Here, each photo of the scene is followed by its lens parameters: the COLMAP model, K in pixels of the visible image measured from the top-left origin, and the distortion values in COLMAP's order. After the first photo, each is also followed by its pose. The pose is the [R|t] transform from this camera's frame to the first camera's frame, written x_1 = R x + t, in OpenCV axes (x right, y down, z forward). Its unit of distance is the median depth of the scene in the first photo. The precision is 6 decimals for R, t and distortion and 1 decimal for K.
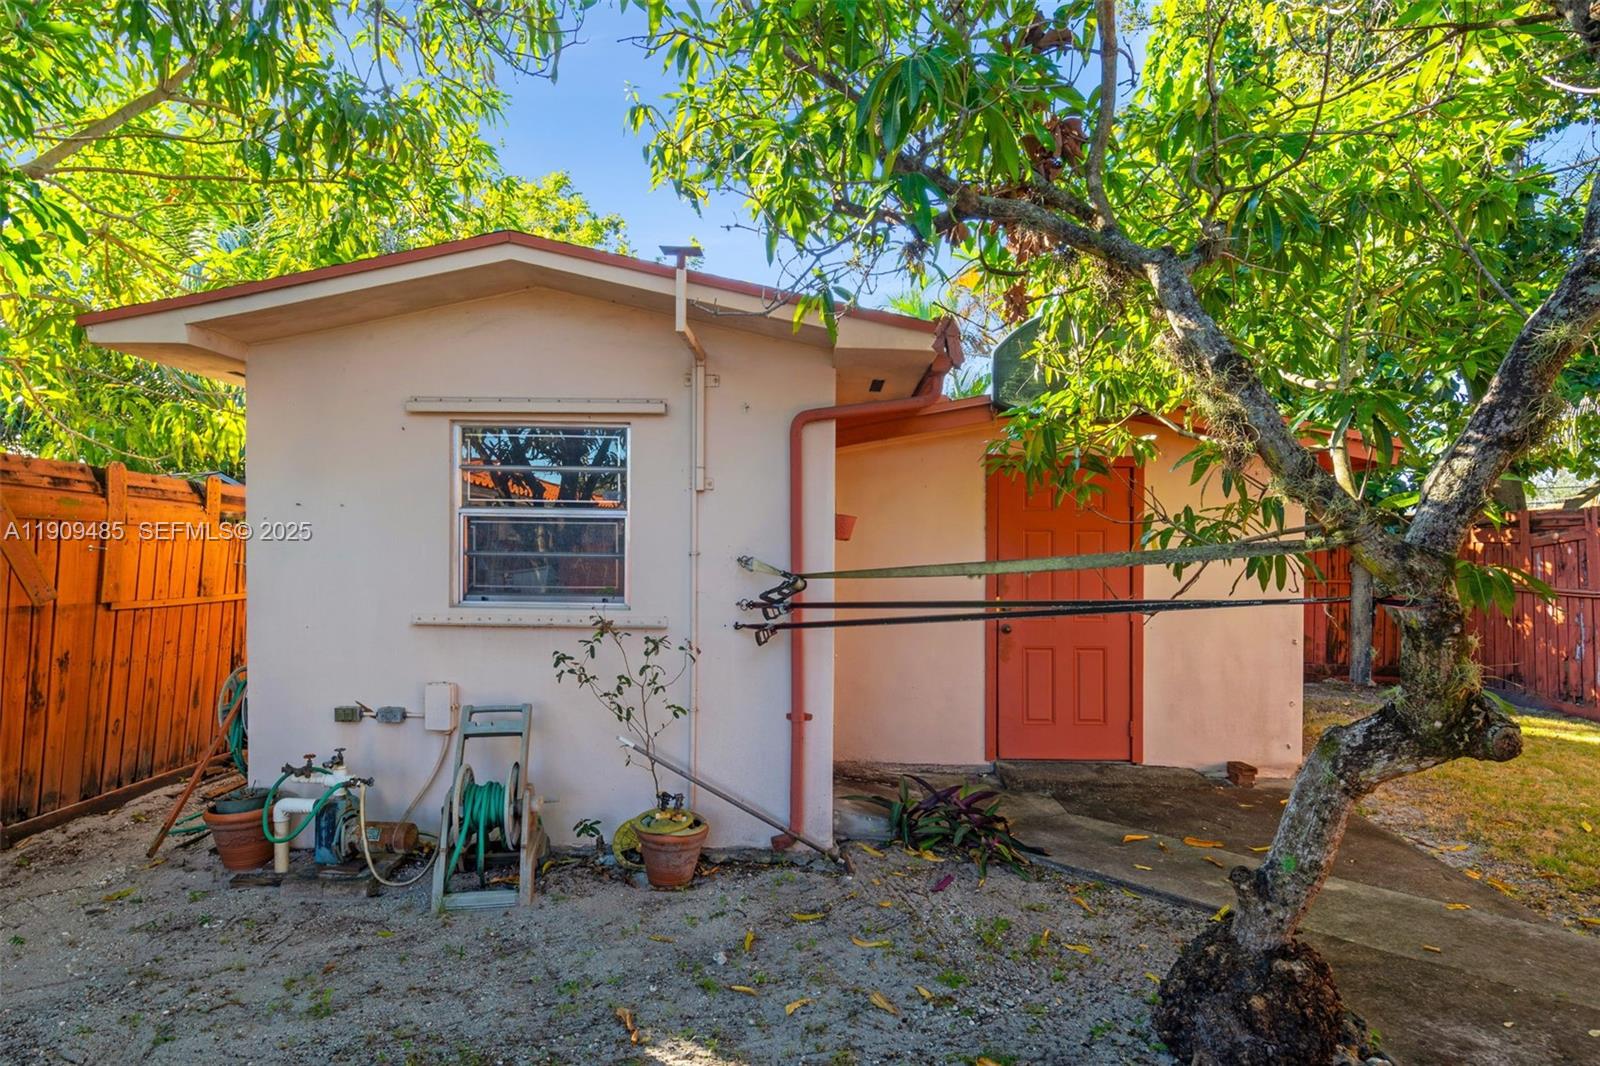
lens RADIAL K [[908.9, 0, 800.0], [0, 908.9, 533.0], [0, 0, 1]] dist [-0.001597, -0.000016]
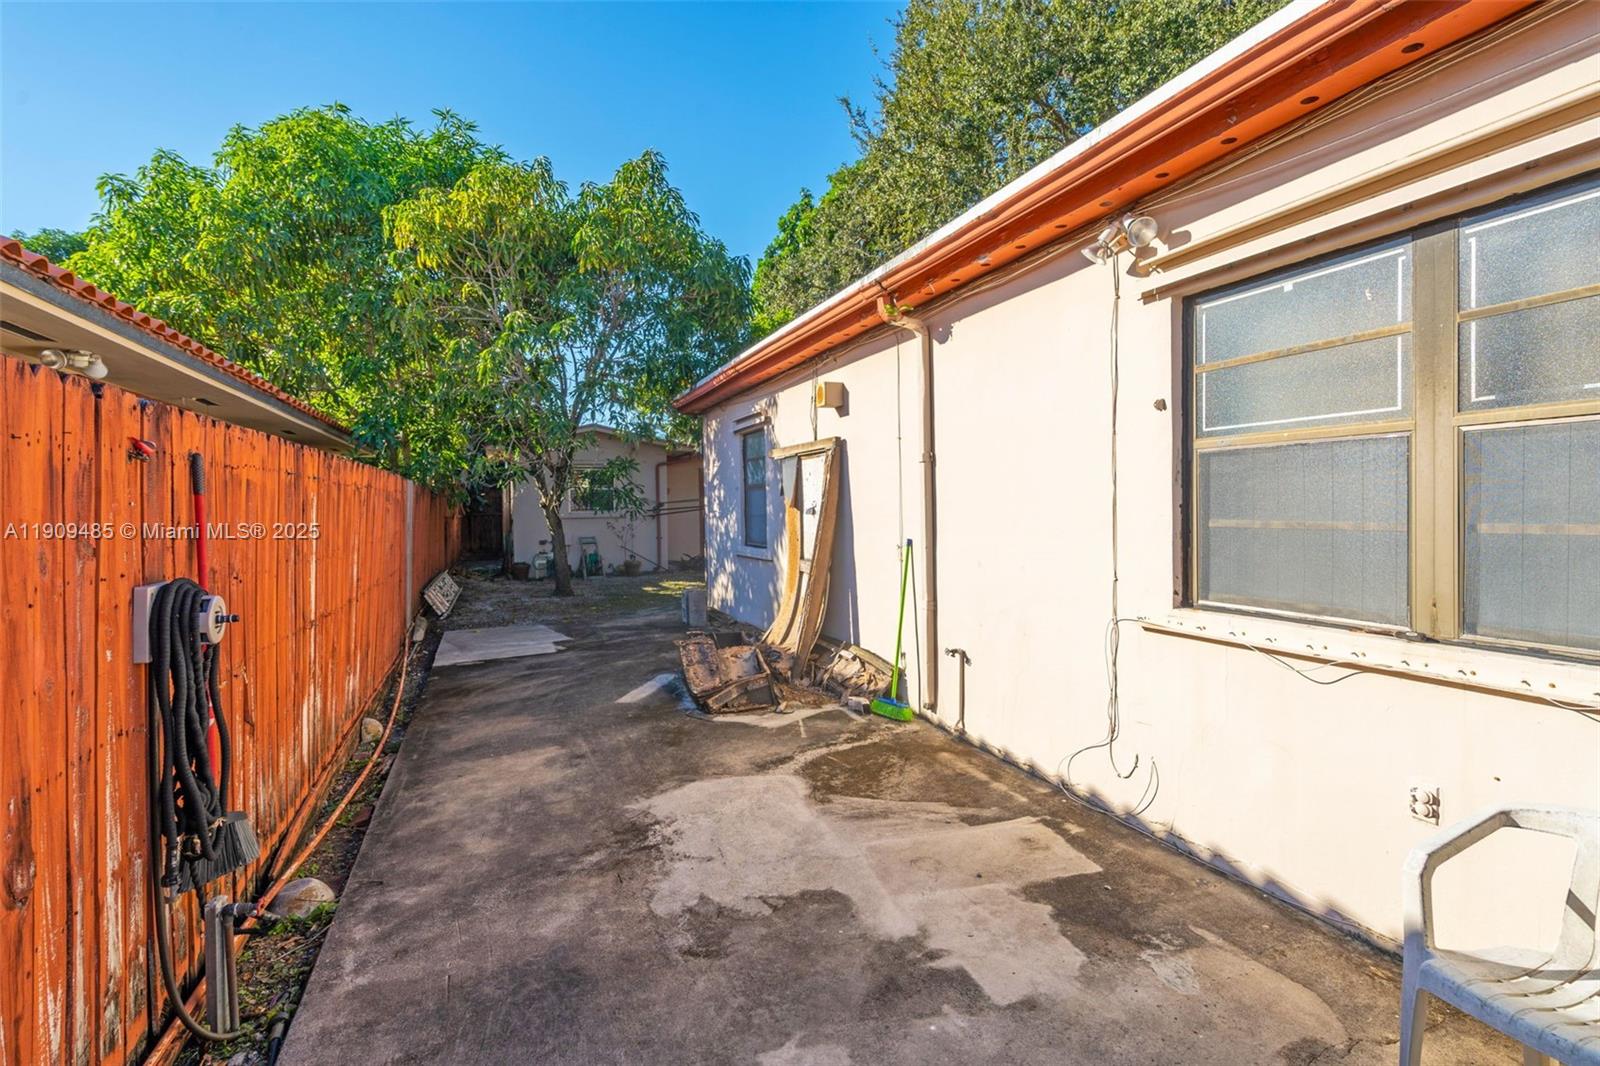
lens RADIAL K [[908.9, 0, 800.0], [0, 908.9, 533.0], [0, 0, 1]] dist [-0.001597, -0.000016]
pose [[0.934974, -0.035481, 0.352937, -0.874696], [0.016633, 0.998276, 0.056296, -0.038144], [-0.354326, -0.046765, 0.933952, -3.107000]]
